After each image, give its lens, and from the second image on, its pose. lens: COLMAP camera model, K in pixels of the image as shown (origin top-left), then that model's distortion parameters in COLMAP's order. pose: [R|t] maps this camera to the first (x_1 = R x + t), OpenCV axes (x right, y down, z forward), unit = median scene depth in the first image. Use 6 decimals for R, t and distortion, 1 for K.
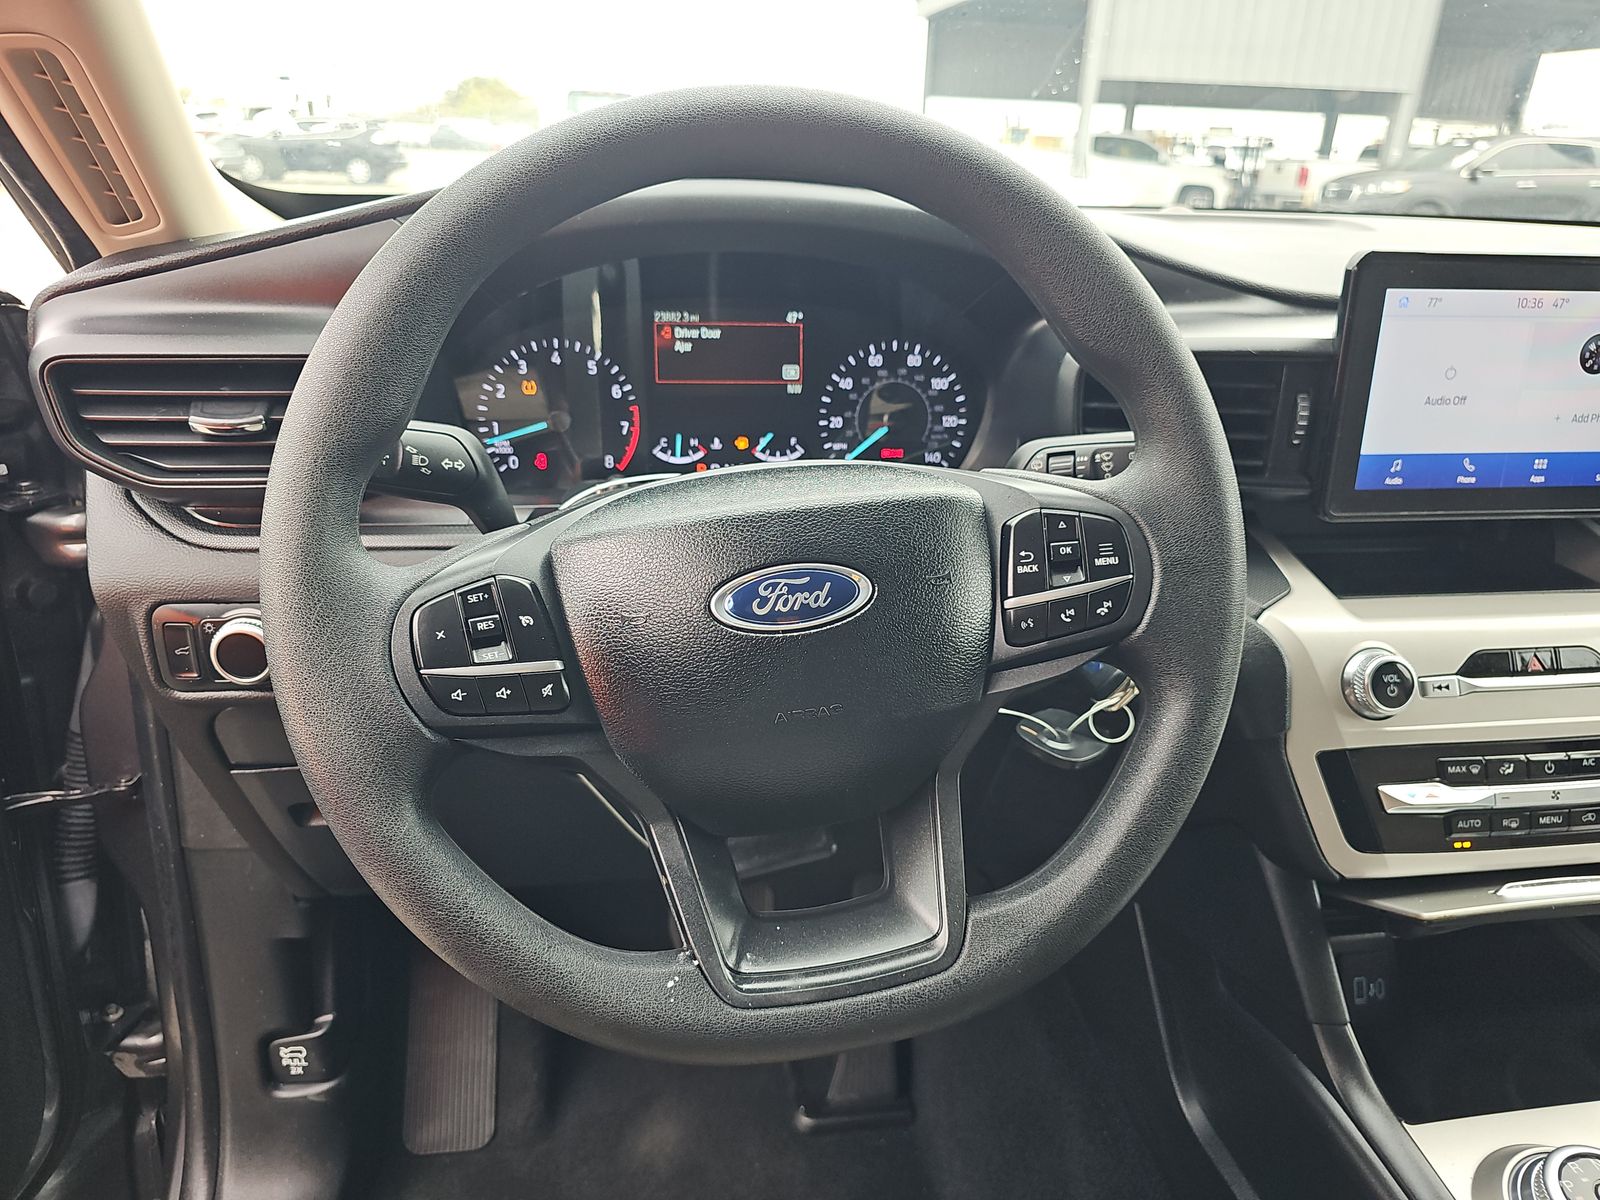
lens RADIAL K [[1070.5, 0, 814.6], [0, 1070.5, 608.2], [0, 0, 1]] dist [0.017253, -0.014561]
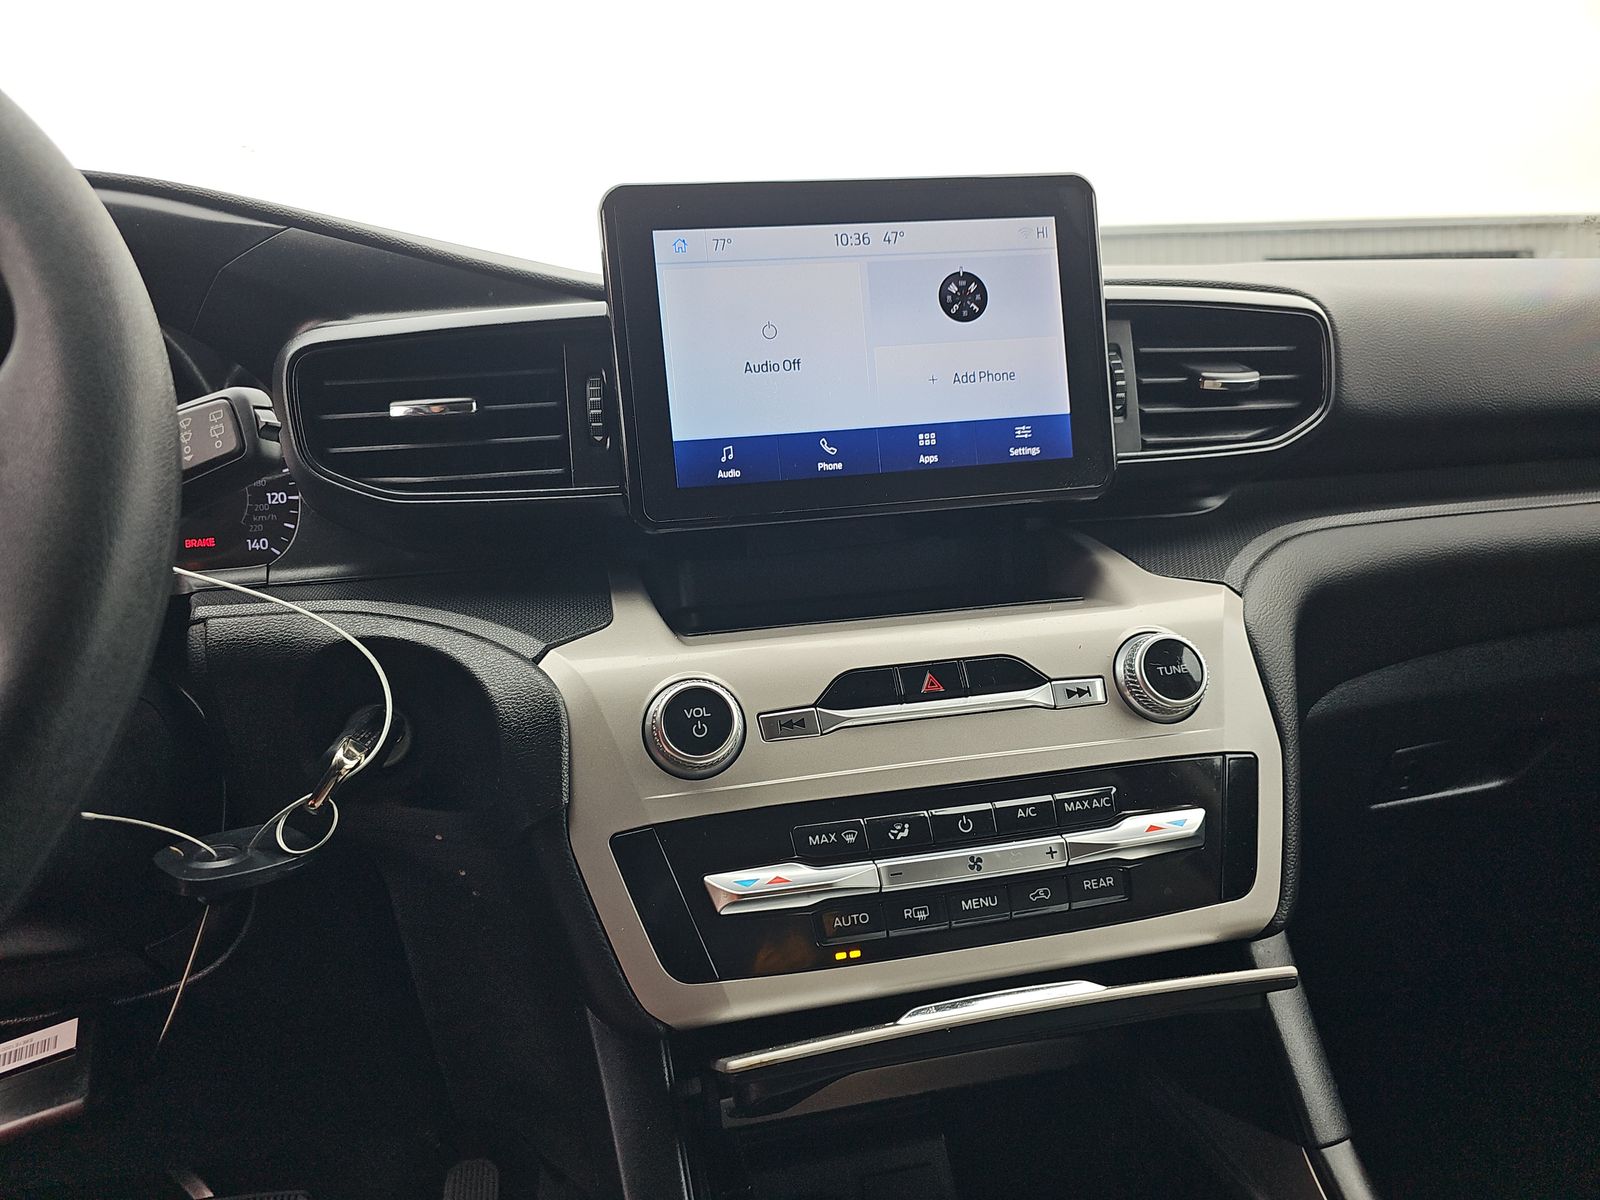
lens RADIAL K [[1070.5, 0, 778.9], [0, 1070.5, 641.9], [0, 0, 1]] dist [0.017253, -0.014561]
pose [[0.993899, -0.105967, 0.030577, 0.558599], [0.110260, 0.961212, -0.252812, 0.196243], [-0.002601, 0.254641, 0.967032, 0.313334]]
